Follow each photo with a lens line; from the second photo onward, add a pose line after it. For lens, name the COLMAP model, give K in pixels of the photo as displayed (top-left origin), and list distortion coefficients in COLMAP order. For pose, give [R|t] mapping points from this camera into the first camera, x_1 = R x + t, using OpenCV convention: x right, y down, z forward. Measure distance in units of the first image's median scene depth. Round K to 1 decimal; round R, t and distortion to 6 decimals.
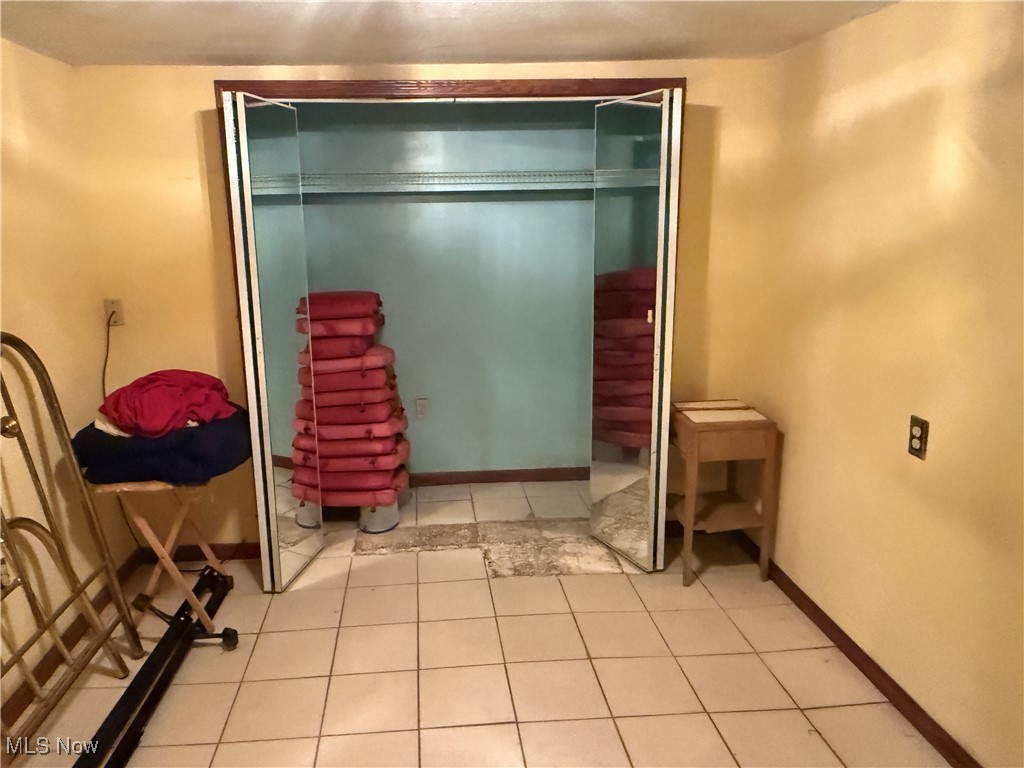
lens RADIAL K [[733.0, 0, 512.0], [0, 733.0, 384.0], [0, 0, 1]] dist [-0.064987, 0.000677]
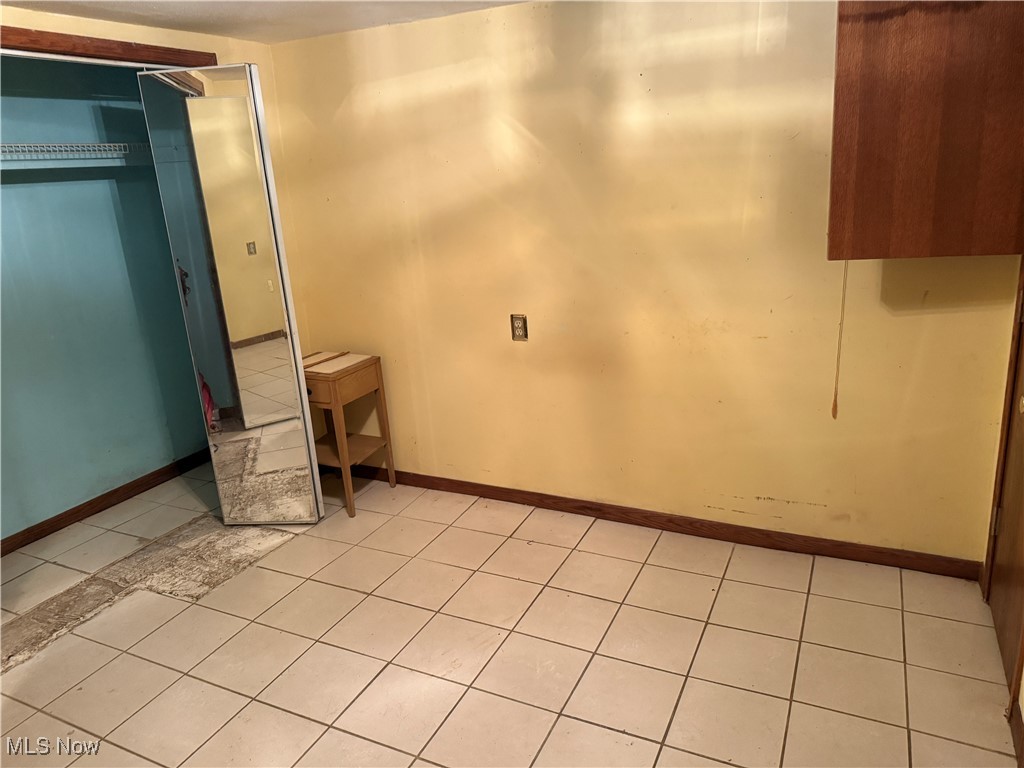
lens RADIAL K [[721.5, 0, 512.0], [0, 721.5, 384.0], [0, 0, 1]] dist [-0.027547, 0.001864]
pose [[0.483298, -0.256871, 0.836923, -0.516182], [0.236271, 0.958783, 0.157834, -0.038361], [-0.842970, 0.121460, 0.524069, 0.179751]]
